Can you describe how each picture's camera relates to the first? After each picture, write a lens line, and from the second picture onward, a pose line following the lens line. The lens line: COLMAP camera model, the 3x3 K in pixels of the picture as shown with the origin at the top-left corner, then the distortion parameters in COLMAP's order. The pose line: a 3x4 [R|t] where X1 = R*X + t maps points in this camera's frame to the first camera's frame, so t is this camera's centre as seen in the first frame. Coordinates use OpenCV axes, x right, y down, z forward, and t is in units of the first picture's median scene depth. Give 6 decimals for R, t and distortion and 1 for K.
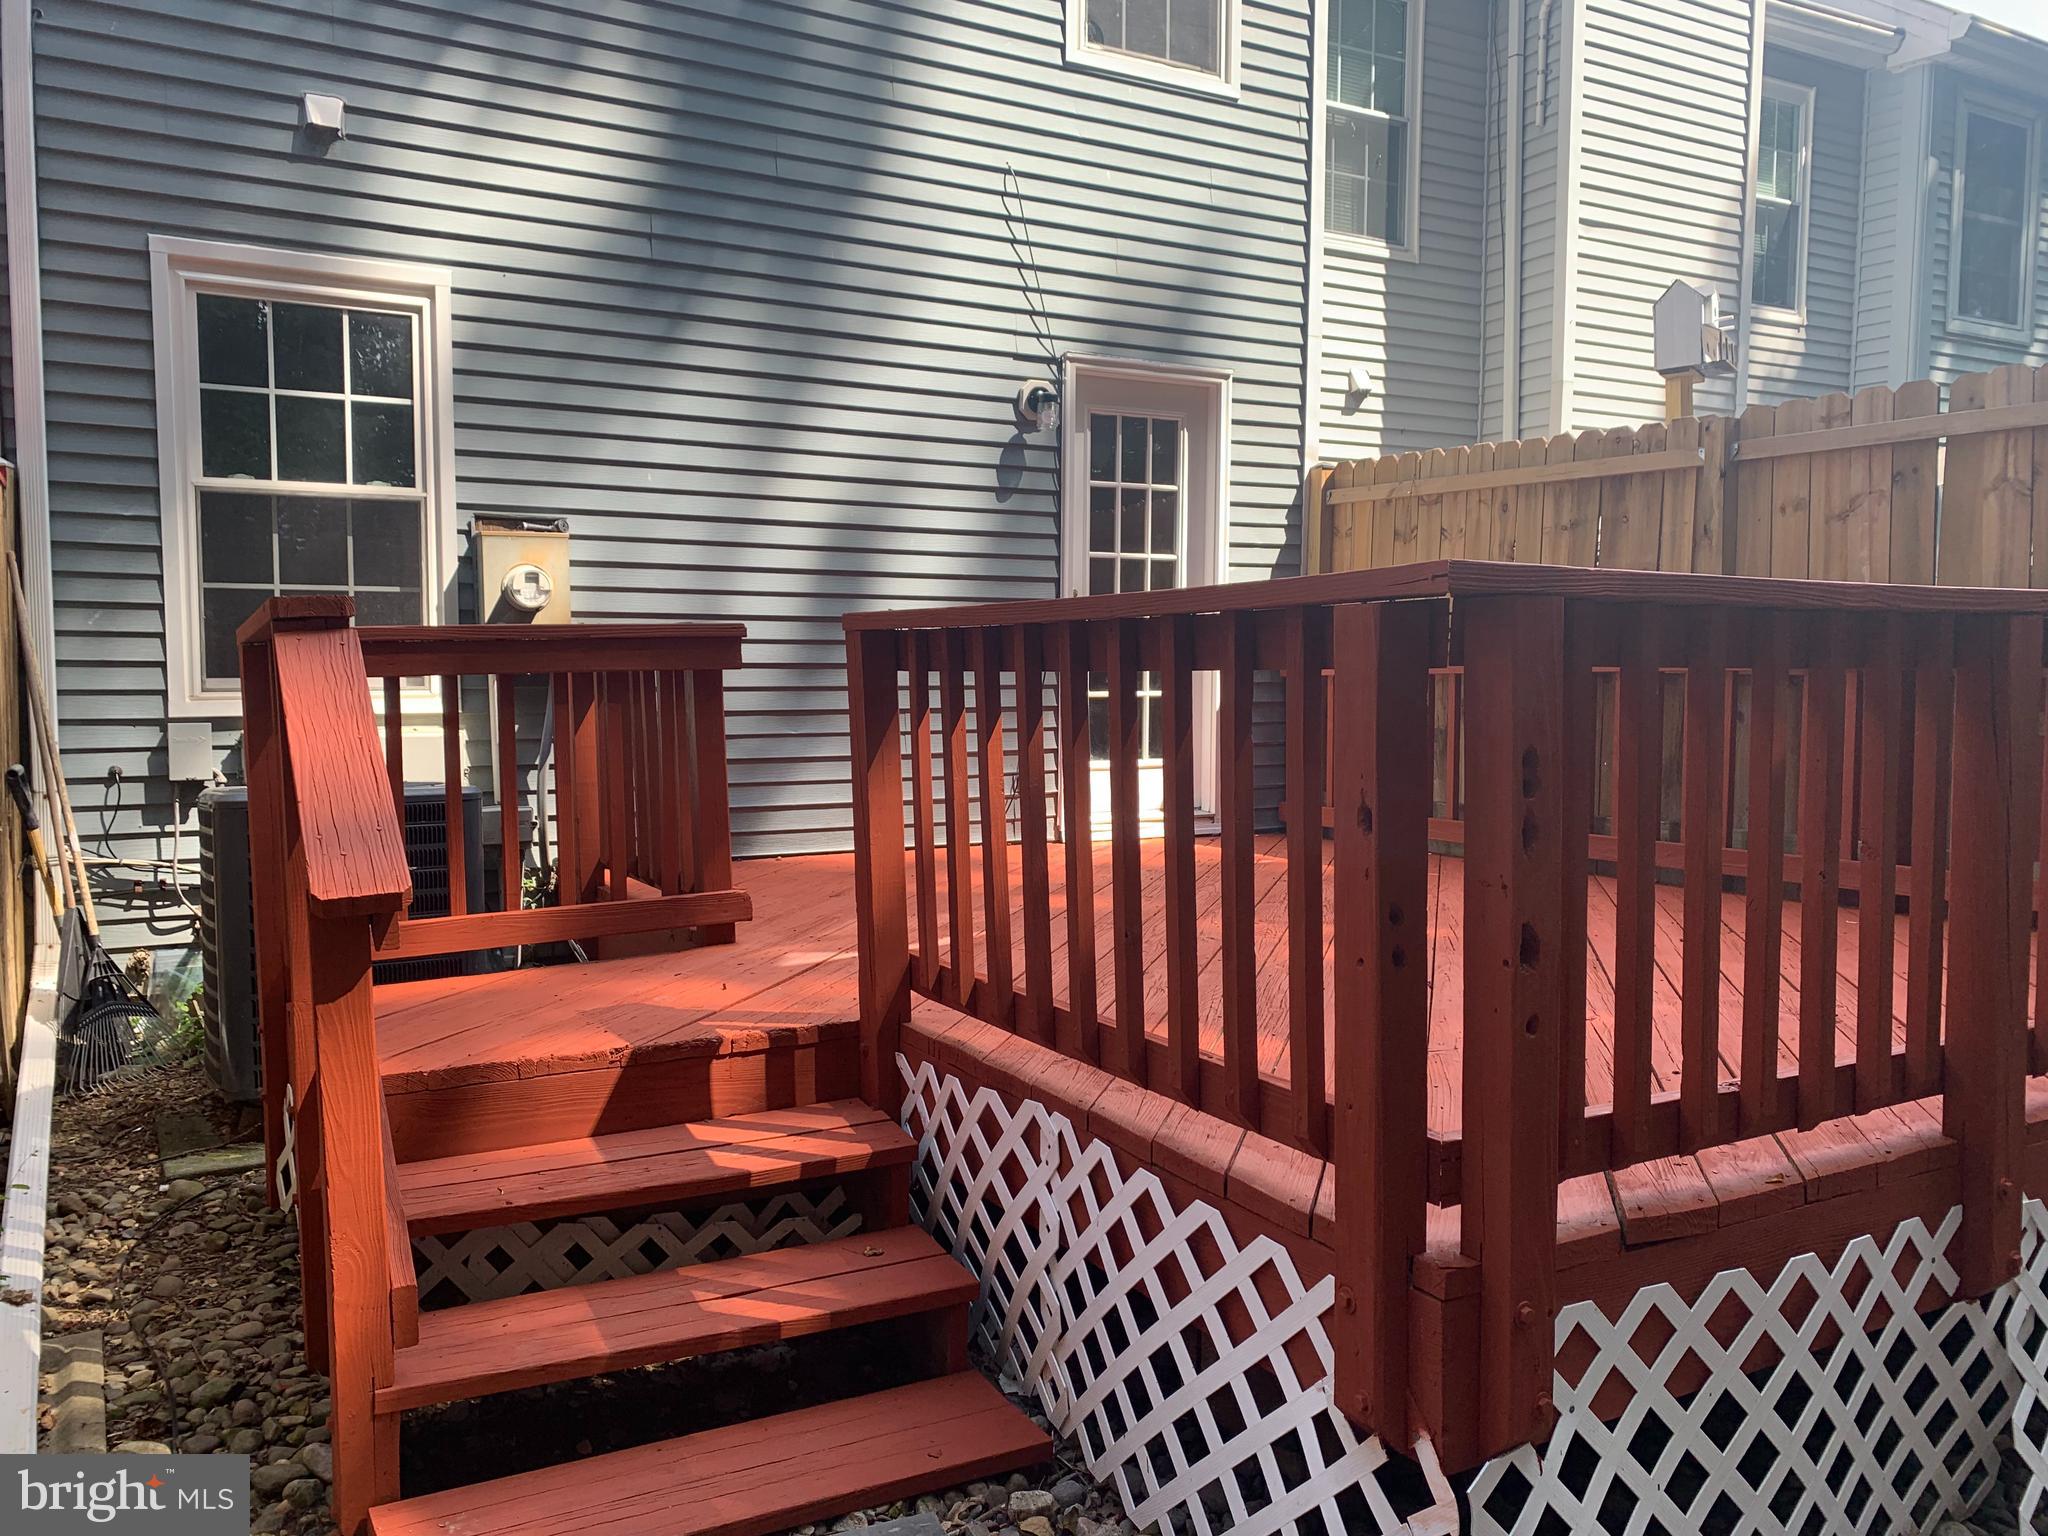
lens RADIAL K [[1561.3, 0, 1023.7], [0, 1561.3, 764.8], [0, 0, 1]] dist [0.057187, -0.091589]
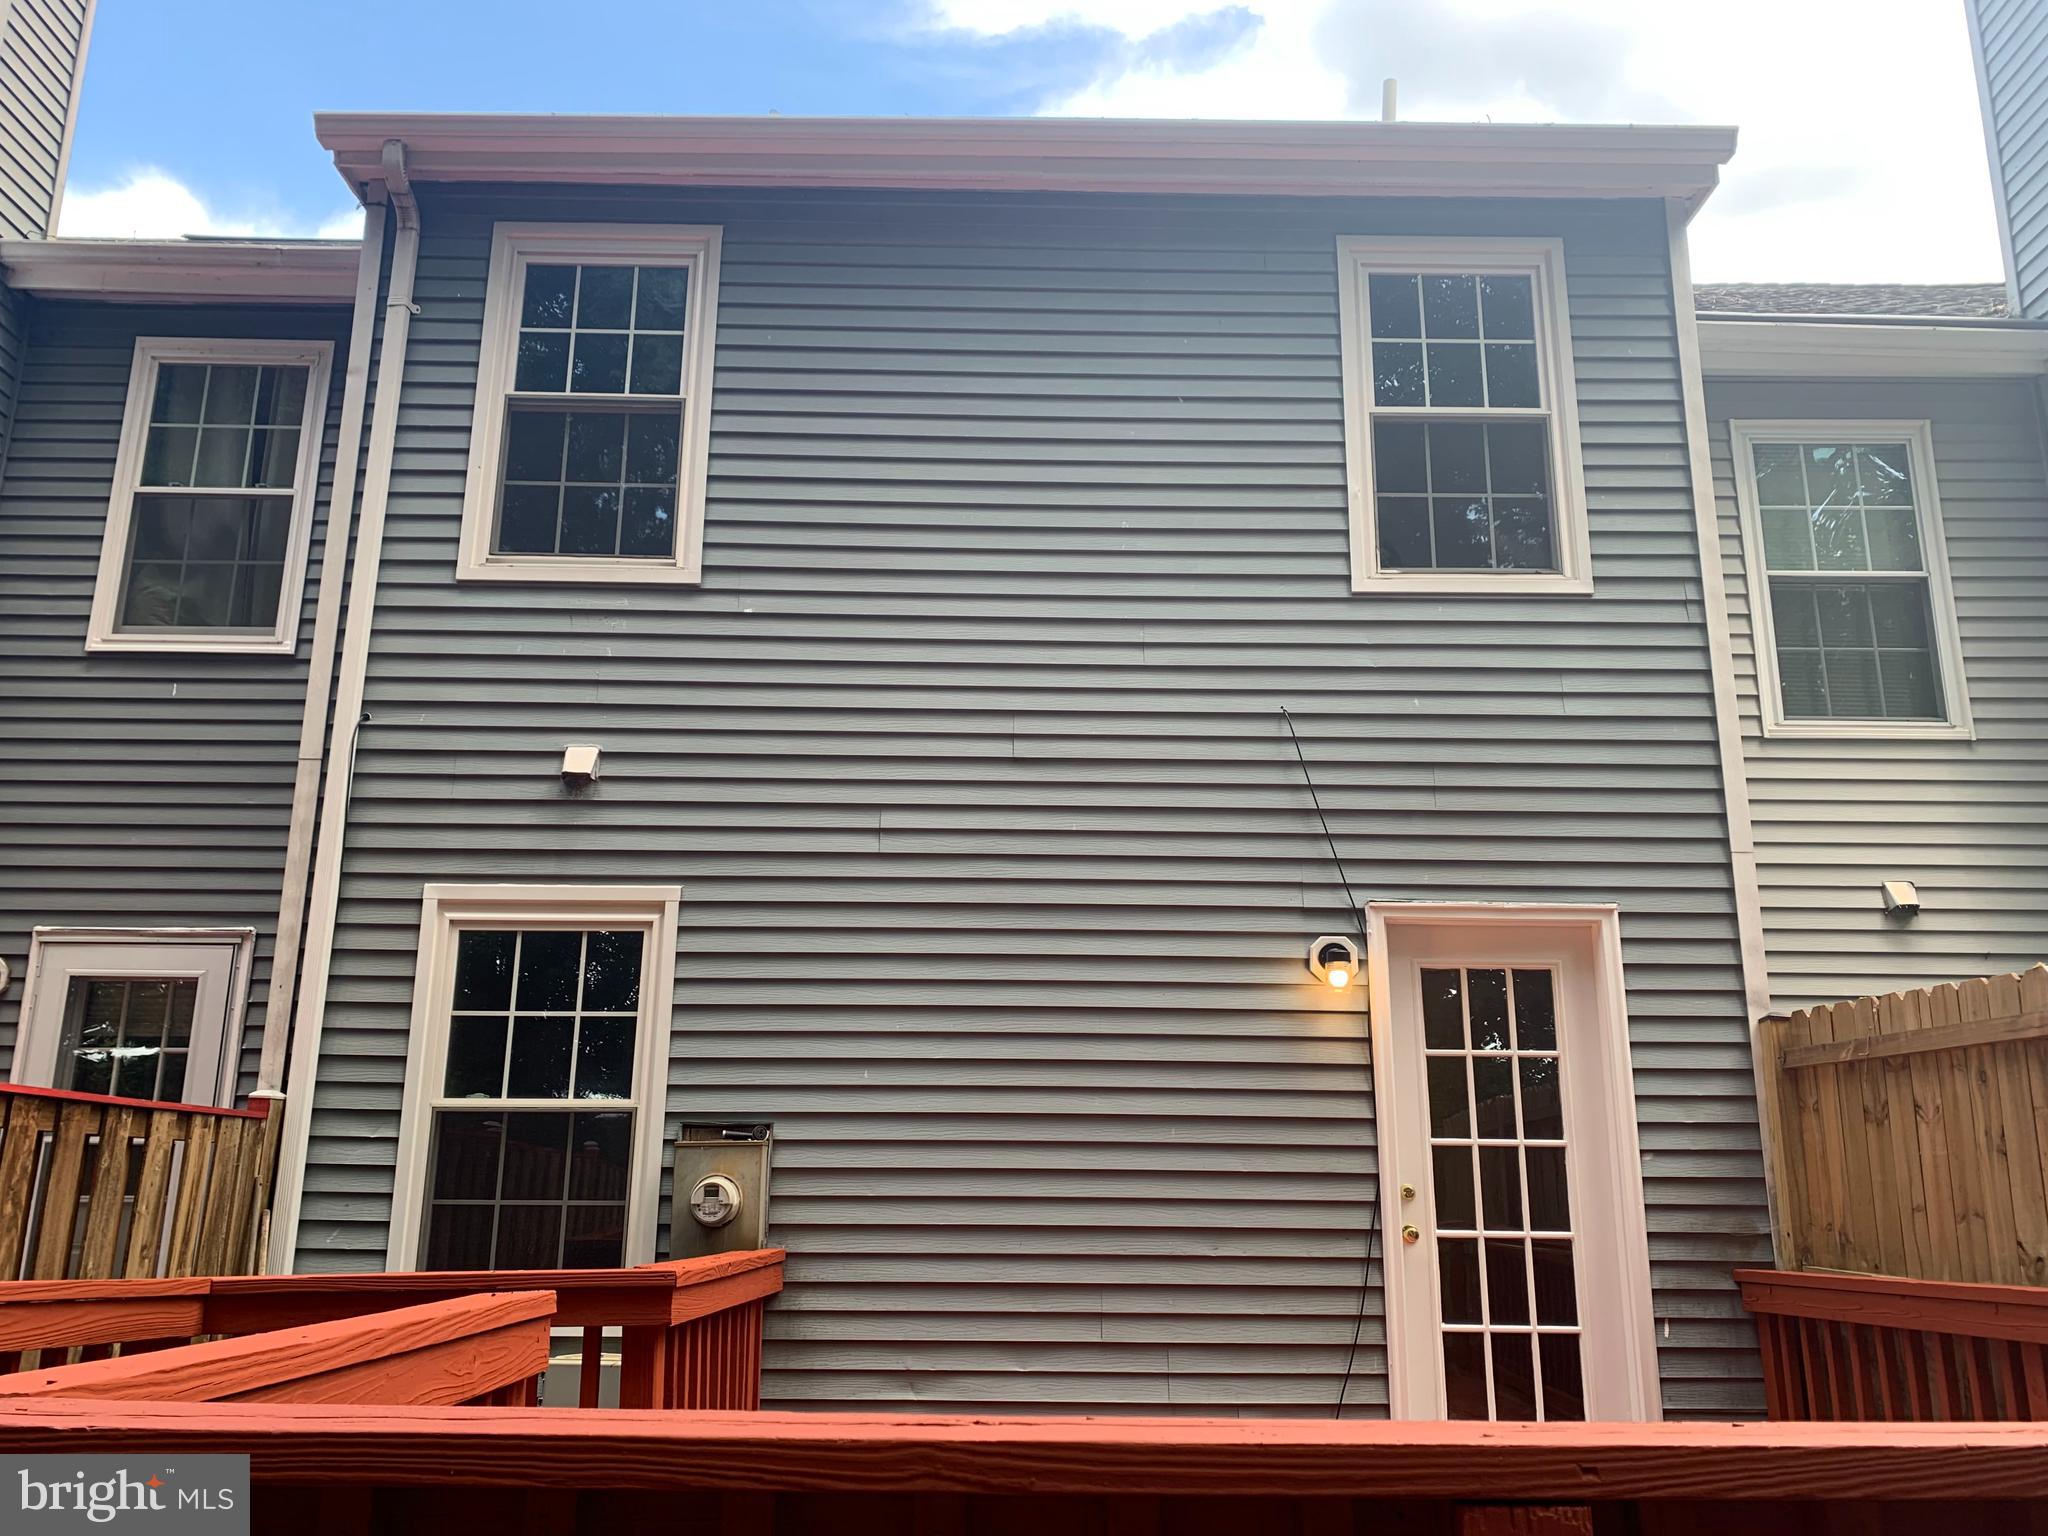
lens RADIAL K [[1561.3, 0, 1023.7], [0, 1561.3, 764.8], [0, 0, 1]] dist [0.057187, -0.091589]
pose [[0.869623, -0.125612, -0.477469, 0.336525], [-0.041567, 0.945032, -0.324324, -0.062679], [0.491963, 0.301887, 0.816601, 0.238200]]
